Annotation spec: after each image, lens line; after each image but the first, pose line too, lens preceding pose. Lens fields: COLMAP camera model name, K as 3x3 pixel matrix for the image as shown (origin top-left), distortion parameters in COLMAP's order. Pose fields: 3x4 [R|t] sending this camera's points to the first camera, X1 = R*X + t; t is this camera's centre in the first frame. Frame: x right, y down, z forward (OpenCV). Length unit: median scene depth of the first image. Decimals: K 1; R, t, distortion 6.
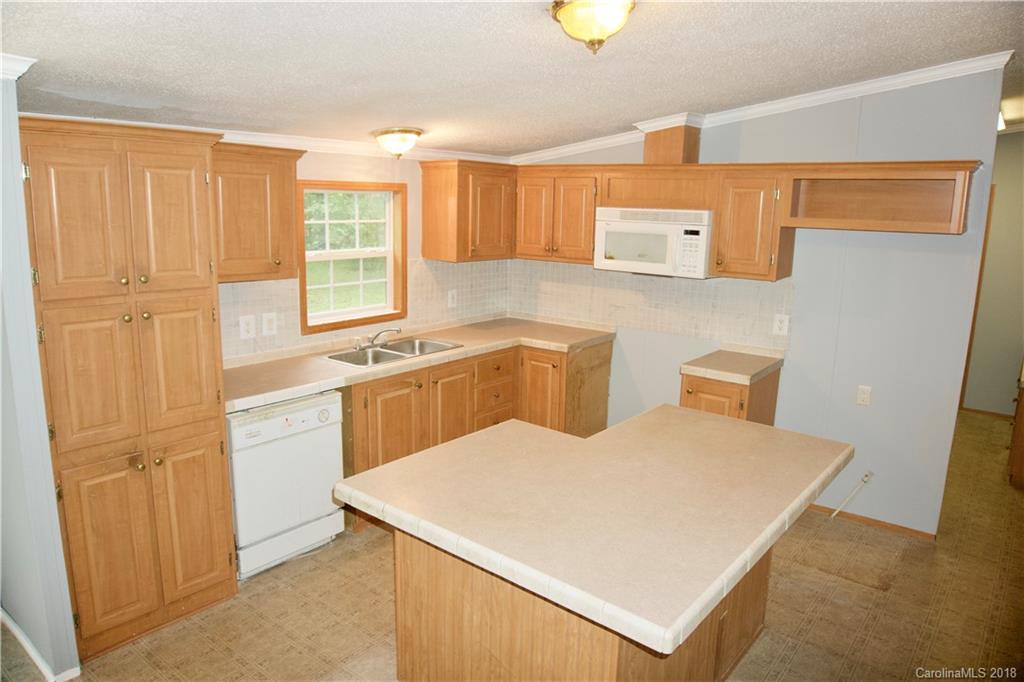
lens RADIAL K [[684.5, 0, 510.0], [0, 684.5, 340.4], [0, 0, 1]] dist [-0.049044, -0.004145]
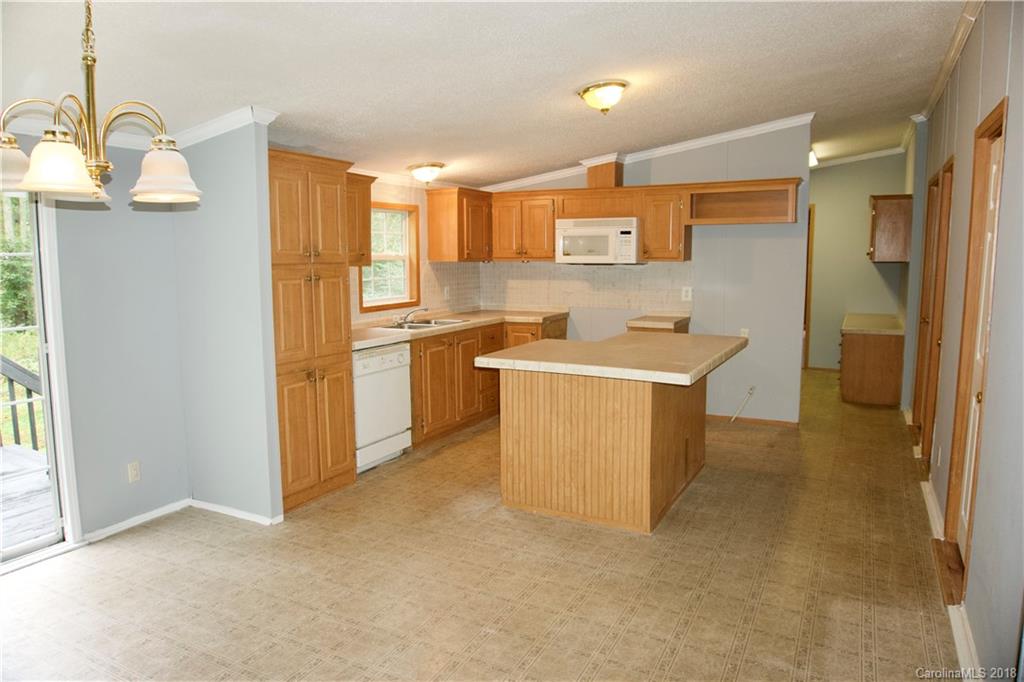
lens RADIAL K [[684.5, 0, 509.8], [0, 684.5, 342.7], [0, 0, 1]] dist [-0.049044, -0.004145]
pose [[0.980954, -0.053808, 0.186638, -0.277709], [0.066572, 0.995803, -0.062807, 0.160750], [-0.182475, 0.074036, 0.980419, -0.398242]]
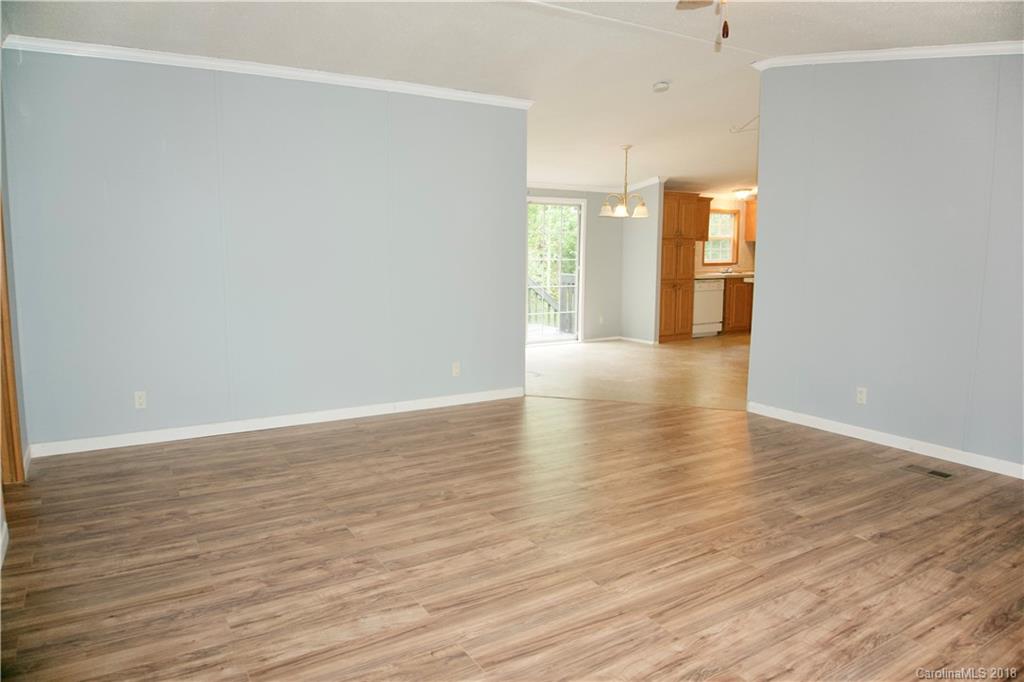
lens RADIAL K [[684.5, 0, 510.7], [0, 684.5, 334.0], [0, 0, 1]] dist [-0.049044, -0.004145]
pose [[0.942626, 0.020295, -0.333233, -0.119619], [-0.045981, 0.996530, -0.069377, 0.493460], [0.330669, 0.080719, 0.940289, -1.798150]]
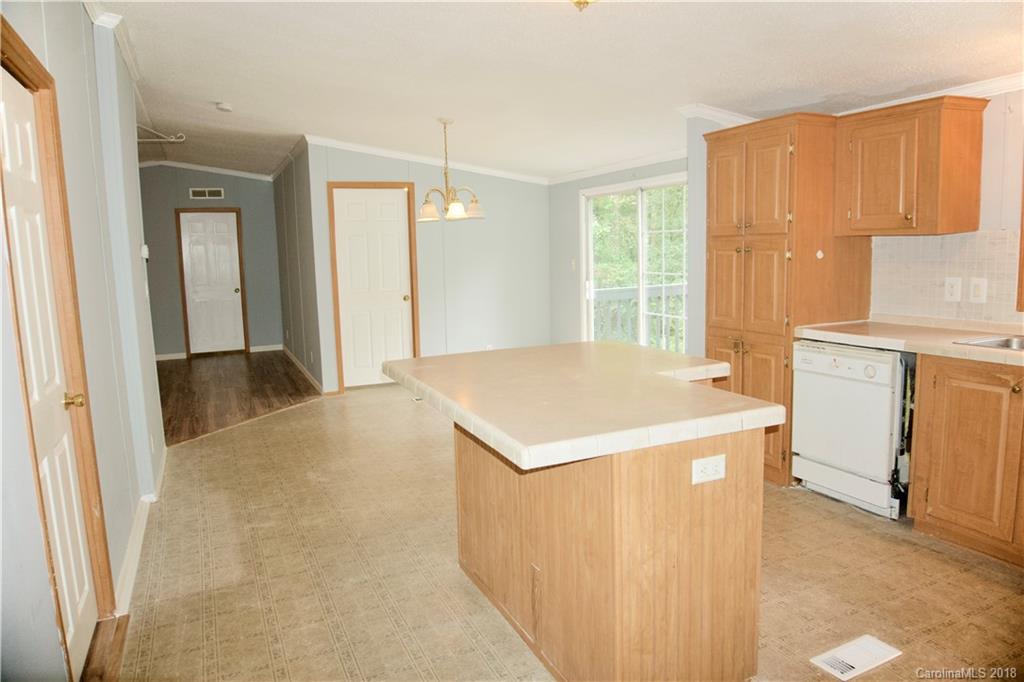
lens RADIAL K [[684.5, 0, 513.5], [0, 684.5, 340.3], [0, 0, 1]] dist [-0.049044, -0.004145]
pose [[-0.455506, 0.108903, -0.883546, 0.715234], [-0.148891, 0.969190, 0.196219, -0.041377], [0.877693, 0.220931, -0.425258, 0.838459]]
